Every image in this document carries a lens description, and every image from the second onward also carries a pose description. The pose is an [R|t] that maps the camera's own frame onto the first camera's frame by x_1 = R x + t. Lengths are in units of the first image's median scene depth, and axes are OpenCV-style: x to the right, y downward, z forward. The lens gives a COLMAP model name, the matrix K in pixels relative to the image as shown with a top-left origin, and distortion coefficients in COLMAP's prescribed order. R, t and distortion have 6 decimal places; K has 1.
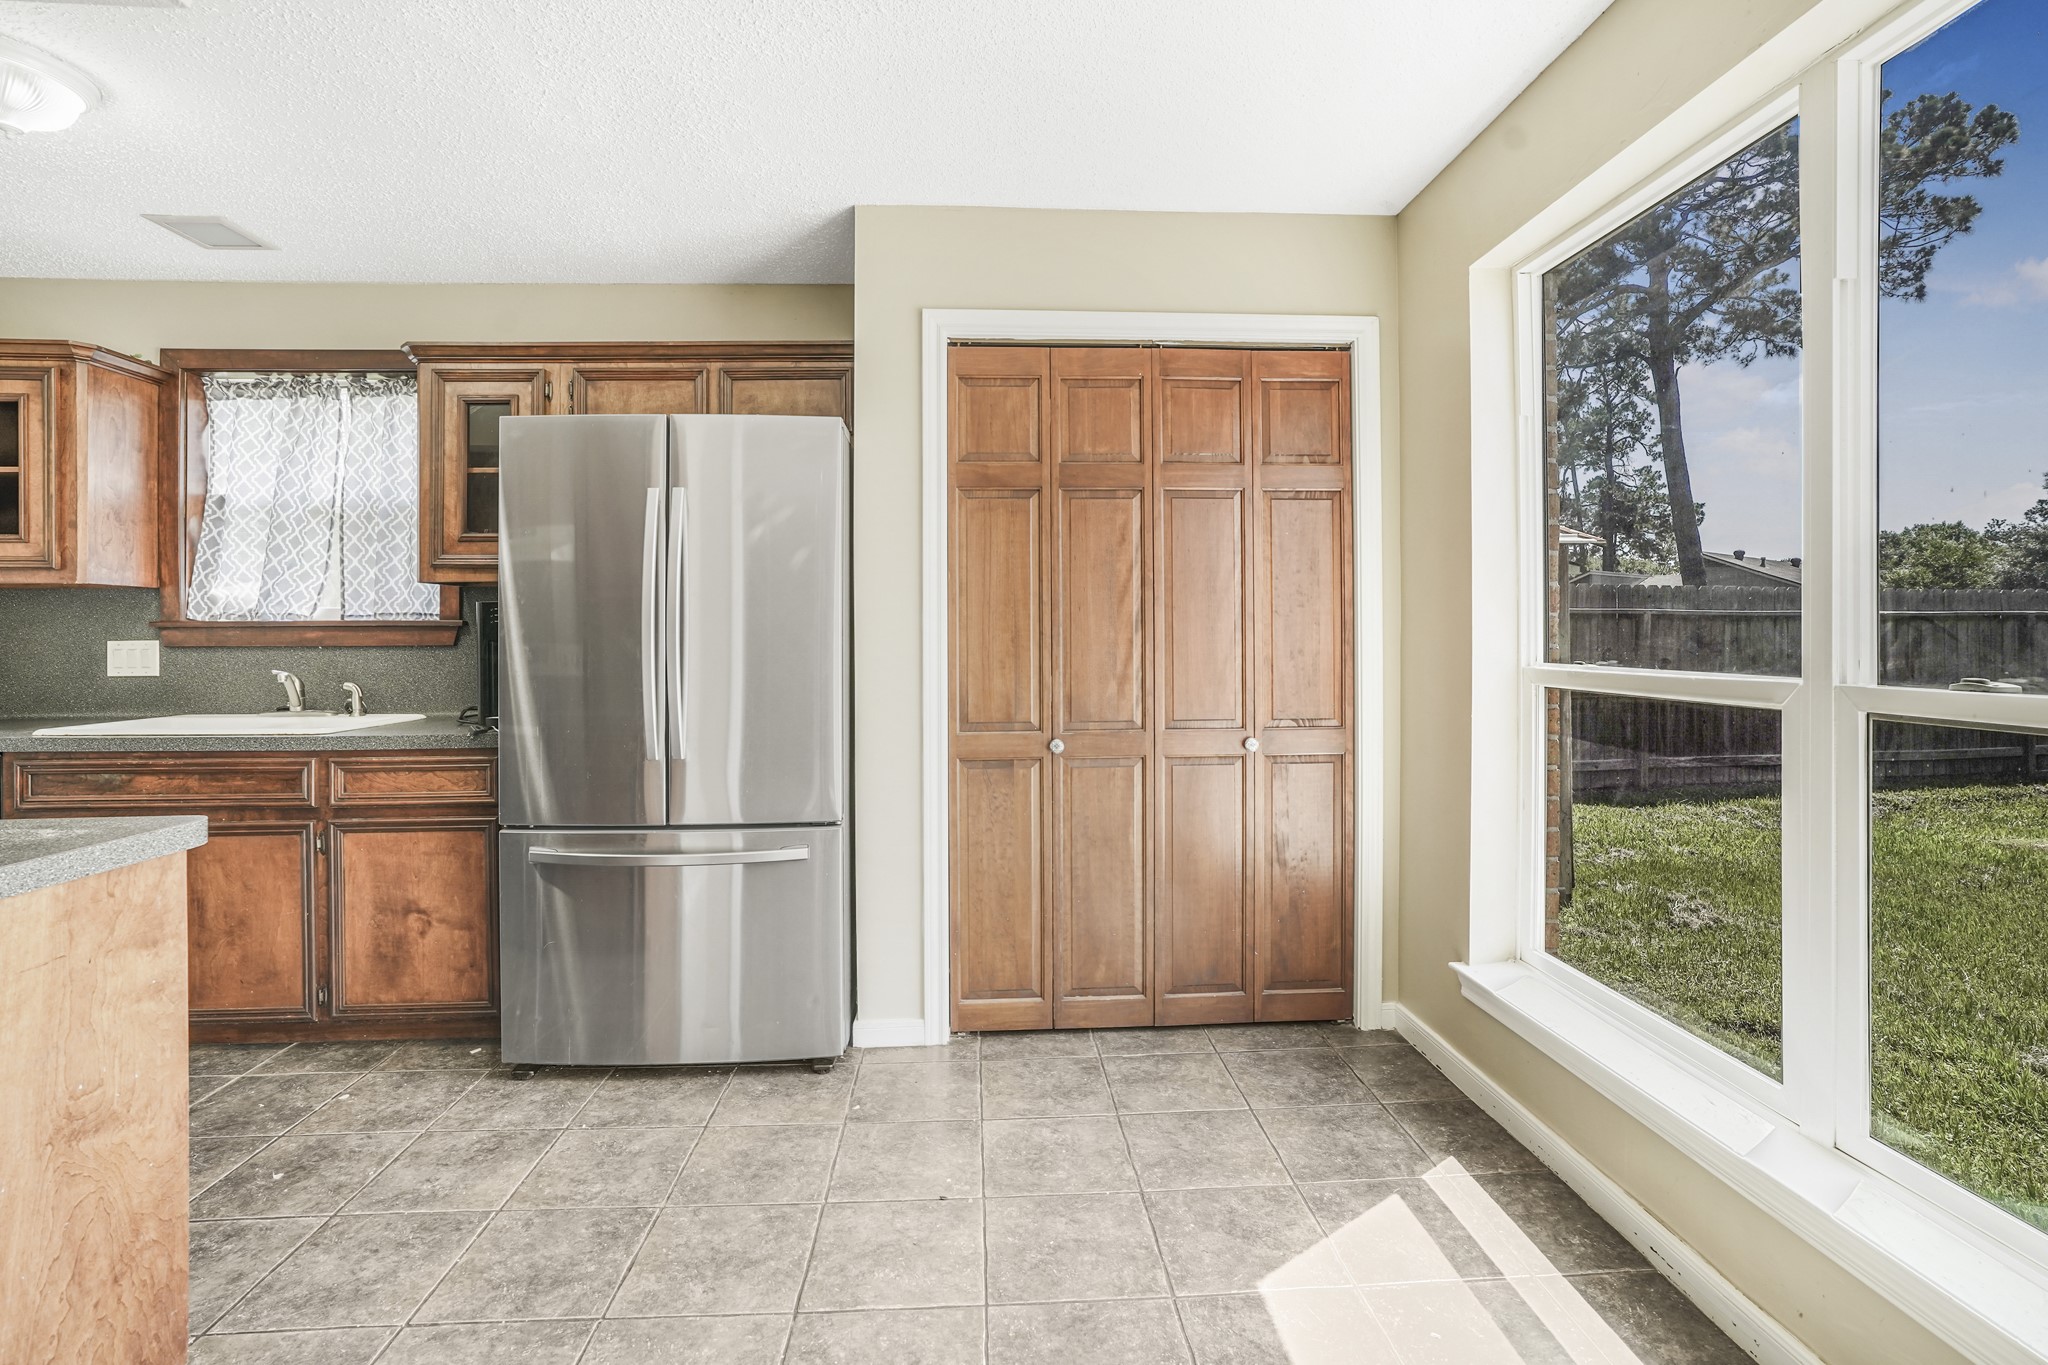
lens RADIAL K [[959.9, 0, 1029.0], [0, 959.9, 632.6], [0, 0, 1]] dist [-0.059695, 0.026874]
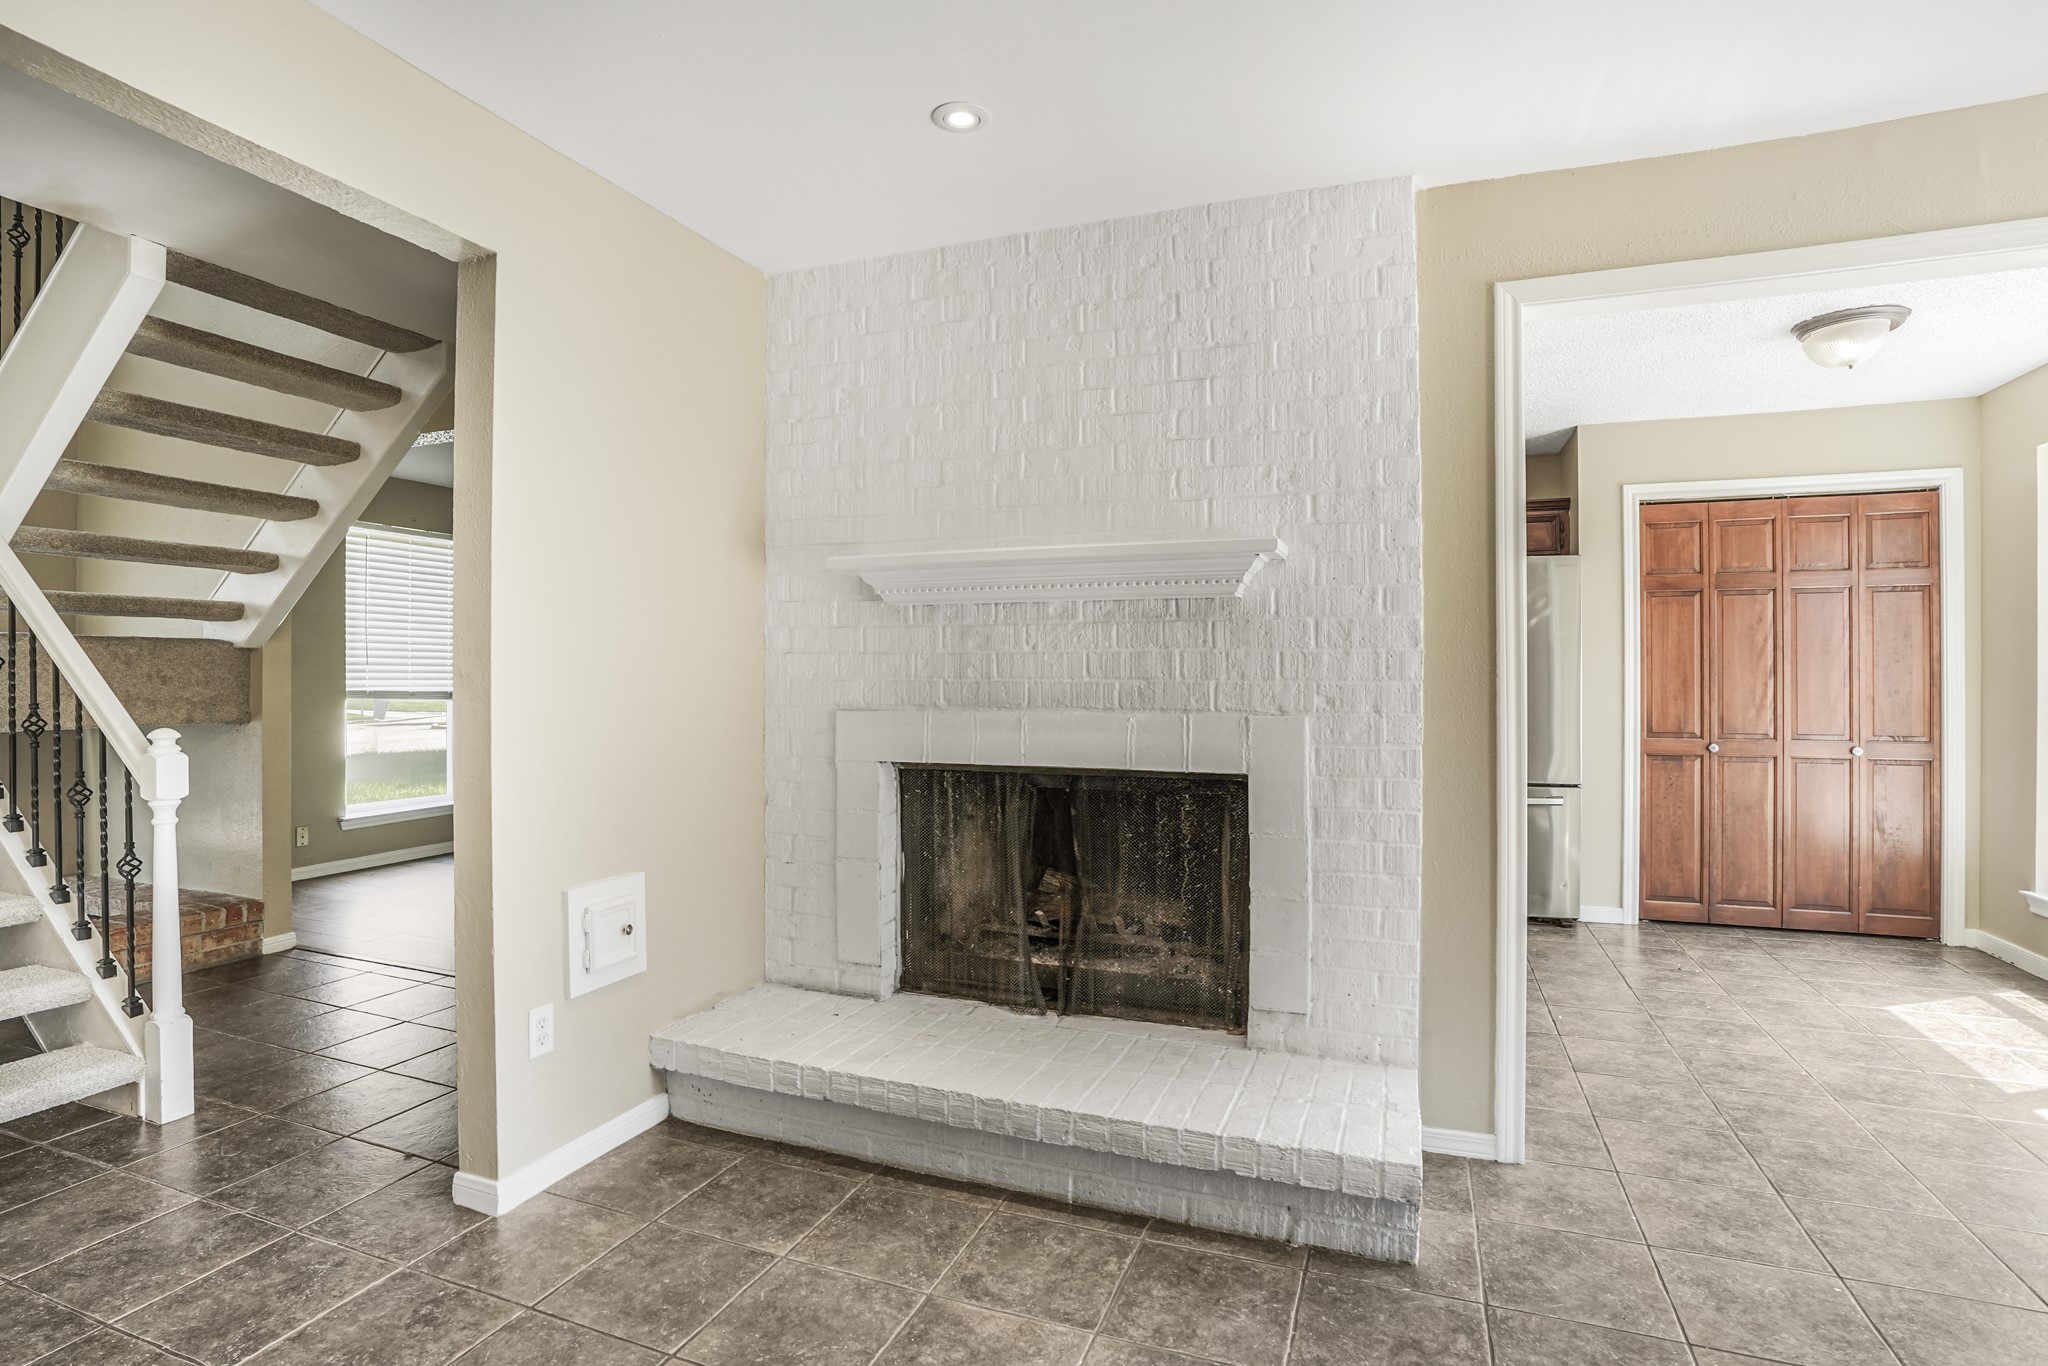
lens RADIAL K [[983.8, 0, 1029.2], [0, 983.8, 672.5], [0, 0, 1]] dist [-0.066142, 0.021780]
pose [[0.907949, 0.002554, -0.419073, -0.342199], [-0.003533, 0.999993, -0.001558, -0.003319], [0.419066, 0.002895, 0.907951, -0.950651]]
